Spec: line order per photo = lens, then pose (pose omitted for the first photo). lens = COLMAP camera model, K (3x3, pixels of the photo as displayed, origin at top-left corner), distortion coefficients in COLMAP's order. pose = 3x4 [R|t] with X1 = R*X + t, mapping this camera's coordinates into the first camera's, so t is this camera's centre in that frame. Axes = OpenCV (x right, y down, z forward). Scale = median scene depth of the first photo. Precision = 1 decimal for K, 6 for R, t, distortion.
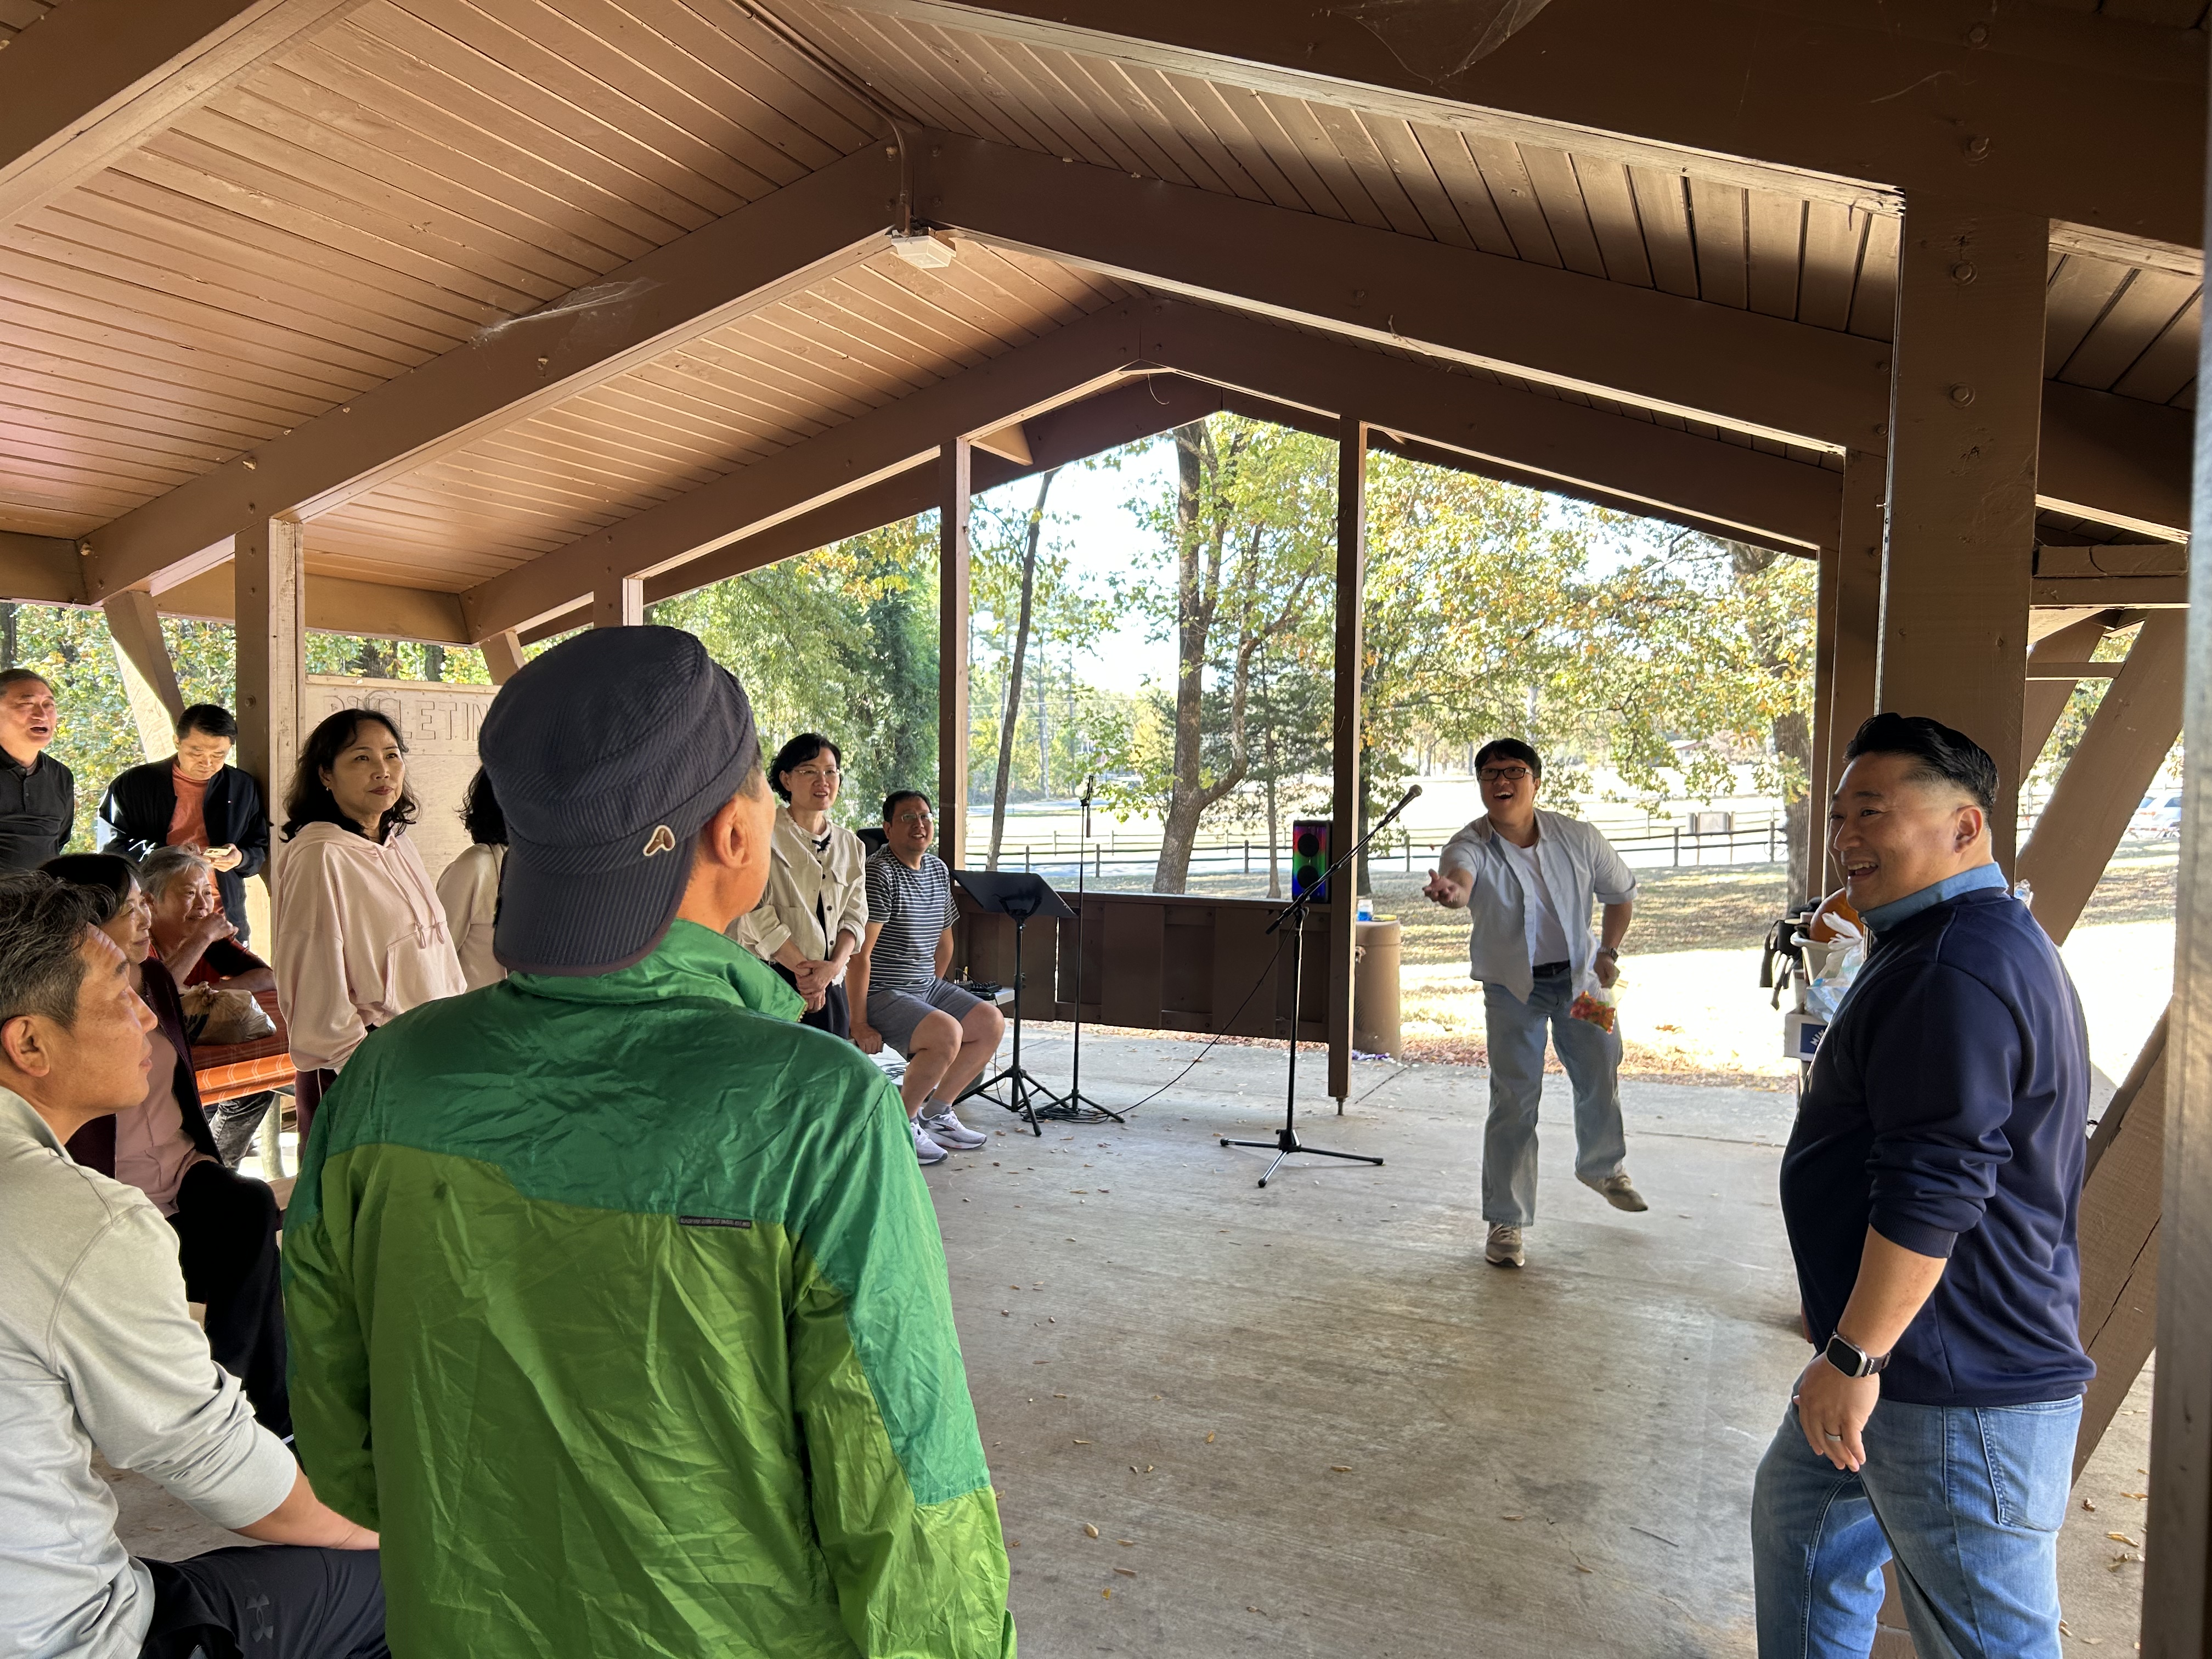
lens RADIAL K [[1651.4, 0, 1074.9], [0, 1651.4, 828.0], [0, 0, 1]] dist [0.224333, -0.244914]
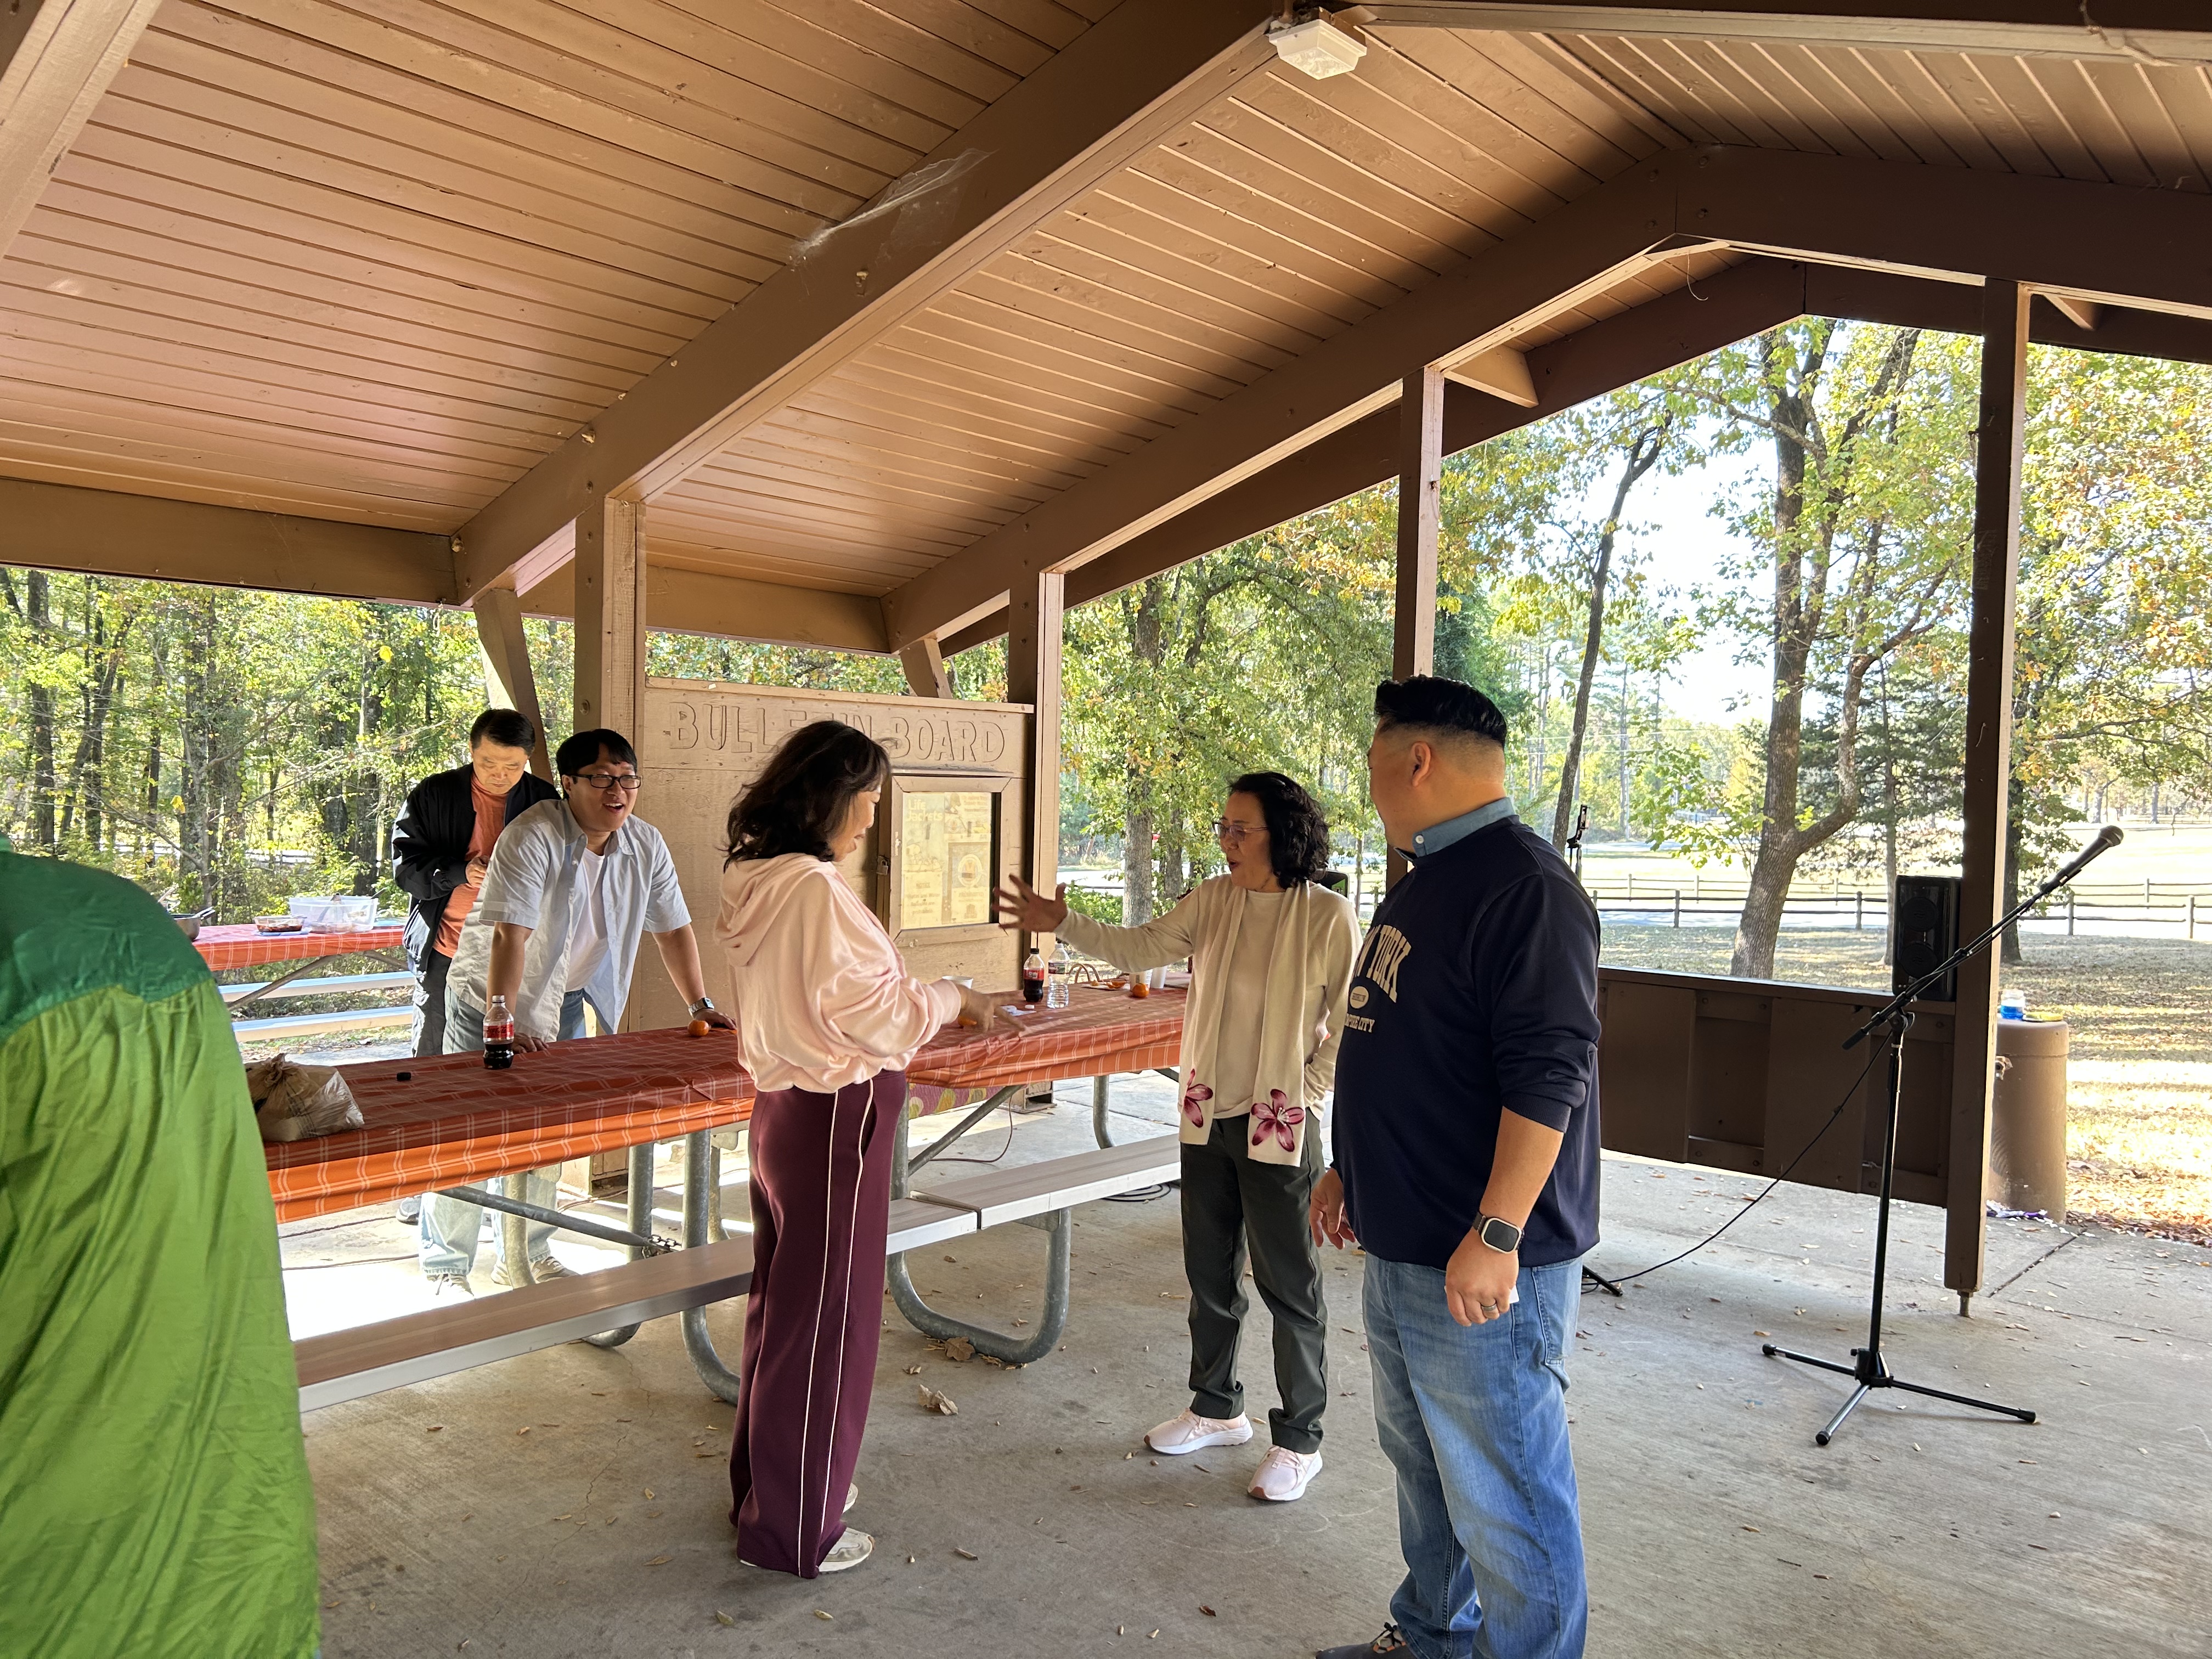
lens RADIAL K [[1678.7, 0, 1102.8], [0, 1678.7, 839.2], [0, 0, 1]] dist [0.079525, -0.058158]
pose [[0.949790, 0.022795, -0.312057, 0.023415], [-0.027227, 0.999581, -0.009852, -0.002387], [0.311702, 0.017854, 0.950012, 0.135698]]
